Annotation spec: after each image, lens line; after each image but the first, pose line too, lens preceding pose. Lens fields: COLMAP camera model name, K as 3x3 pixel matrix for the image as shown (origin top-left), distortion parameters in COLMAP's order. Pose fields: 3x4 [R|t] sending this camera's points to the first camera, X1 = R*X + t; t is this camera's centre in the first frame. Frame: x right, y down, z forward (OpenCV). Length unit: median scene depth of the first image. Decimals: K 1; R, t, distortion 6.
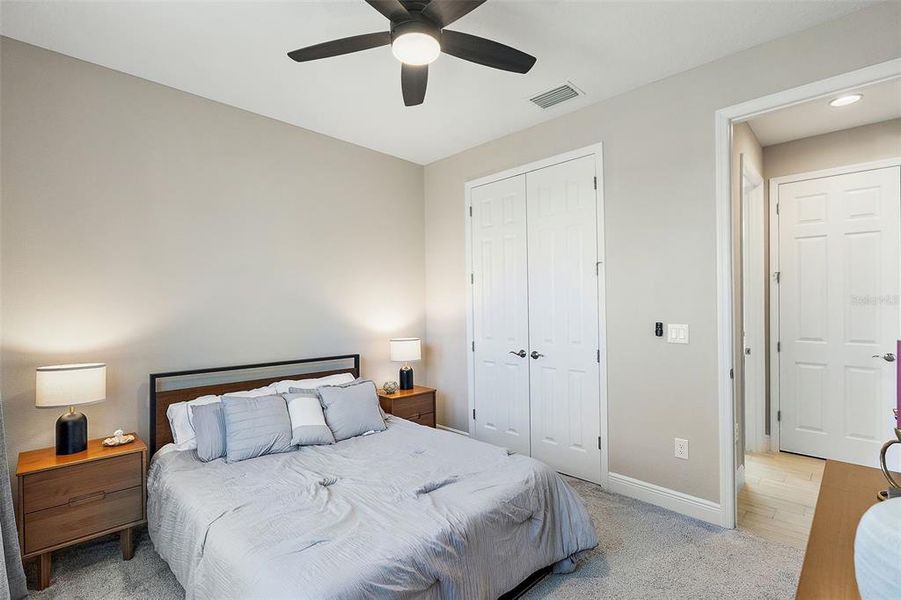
lens RADIAL K [[411.2, 0, 448.6], [0, 411.2, 297.4], [0, 0, 1]] dist [-0.000307, -0.000113]
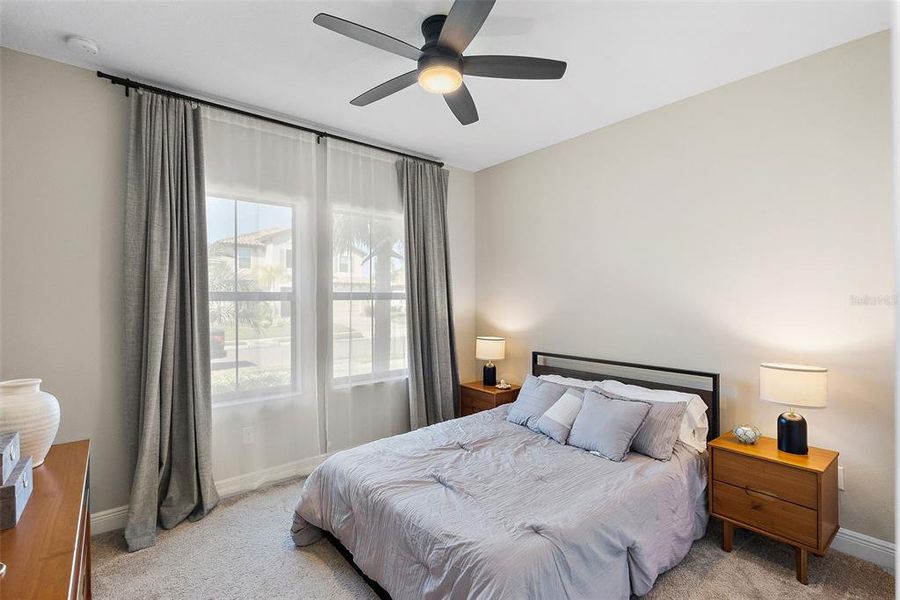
lens RADIAL K [[410.7, 0, 448.1], [0, 410.7, 297.4], [0, 0, 1]] dist [-0.000307, -0.000113]
pose [[-0.079279, -0.020702, -0.996637, 0.616376], [0.001621, 0.999780, -0.020896, 0.025706], [0.996851, -0.003272, -0.079228, 0.701740]]
